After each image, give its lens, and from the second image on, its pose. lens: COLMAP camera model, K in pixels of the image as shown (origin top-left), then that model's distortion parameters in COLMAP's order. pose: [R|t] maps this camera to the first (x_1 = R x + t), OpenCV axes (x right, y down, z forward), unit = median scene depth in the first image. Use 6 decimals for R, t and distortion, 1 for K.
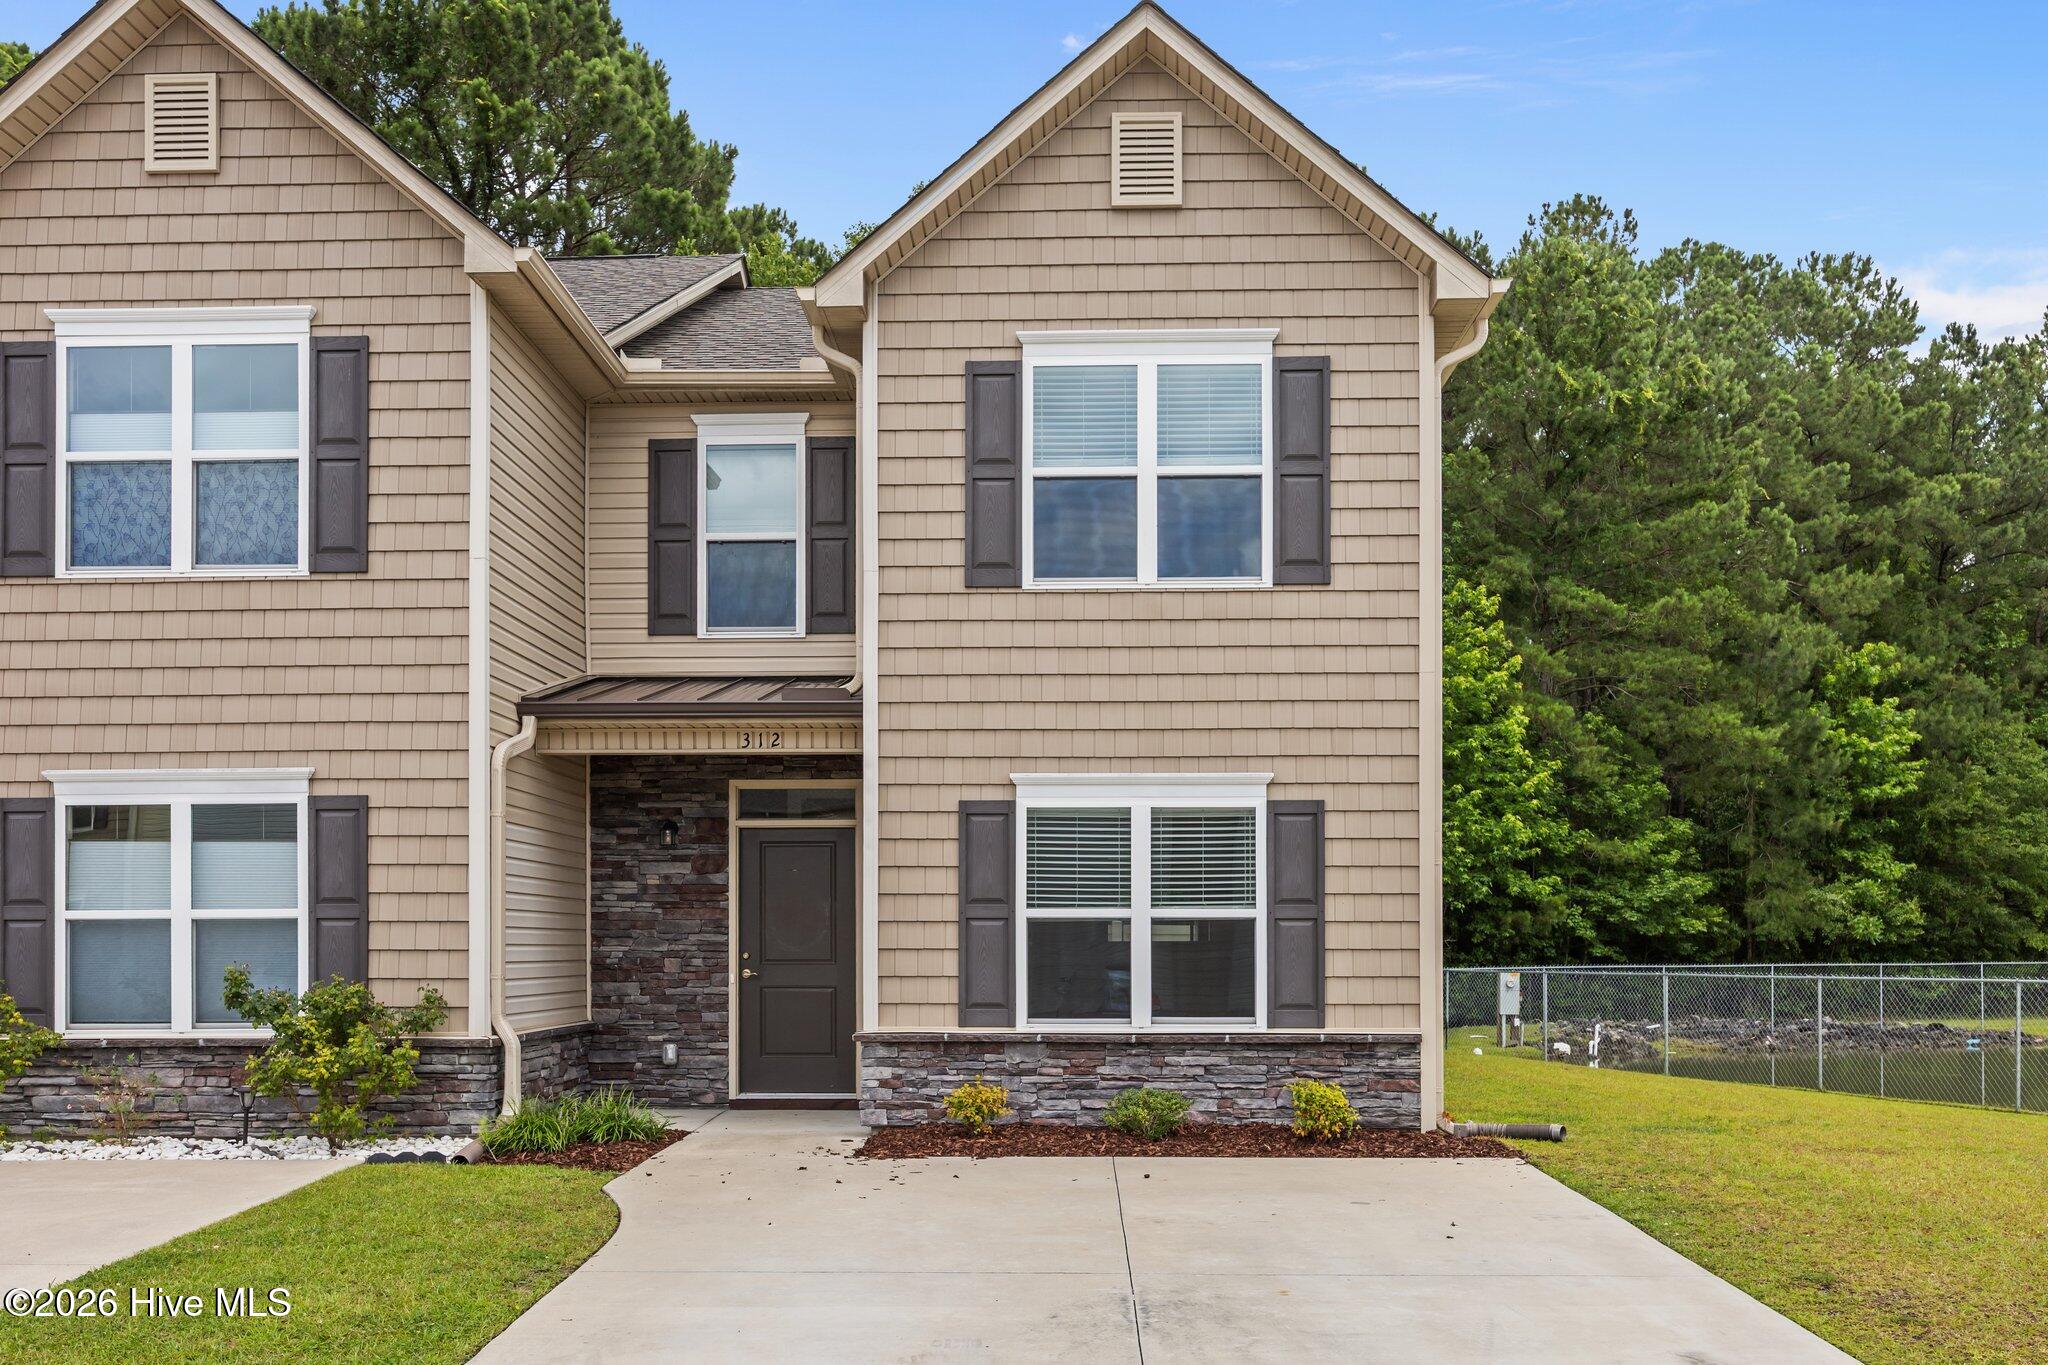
lens RADIAL K [[1727.8, 0, 1024.0], [0, 1727.8, 682.5], [0, 0, 1]] dist [-0.007039, -0.000874]
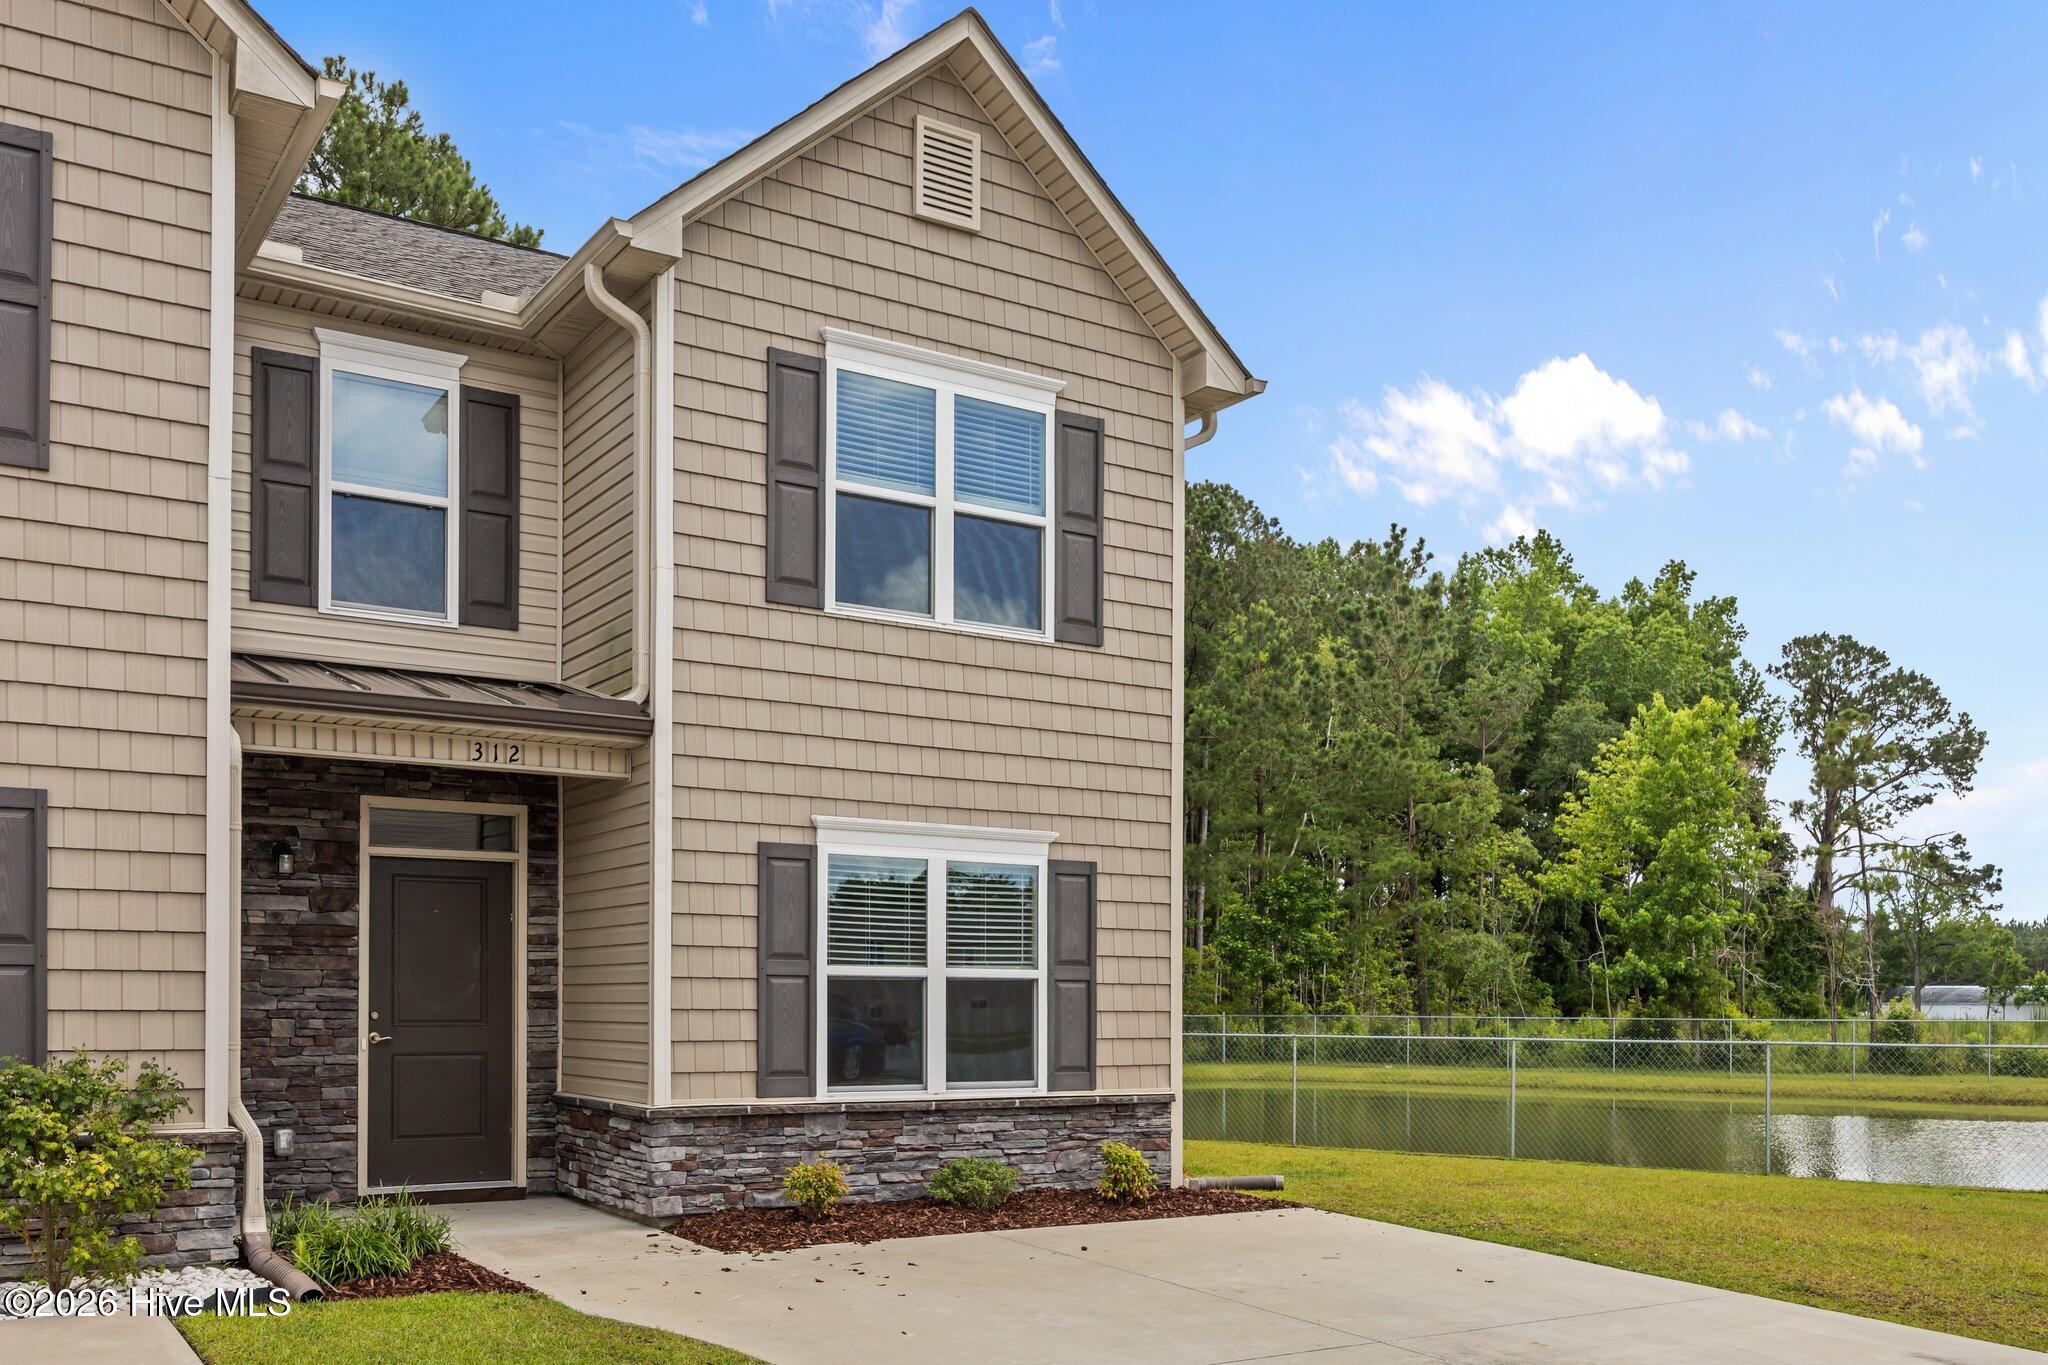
lens RADIAL K [[1781.7, 0, 1024.5], [0, 1781.7, 739.0], [0, 0, 1]] dist [-0.001374, 0.006739]
pose [[0.820645, 0.088297, 0.564576, -0.444428], [-0.092648, 0.995477, -0.021019, 0.022425], [-0.563878, -0.035058, 0.825114, 0.172396]]
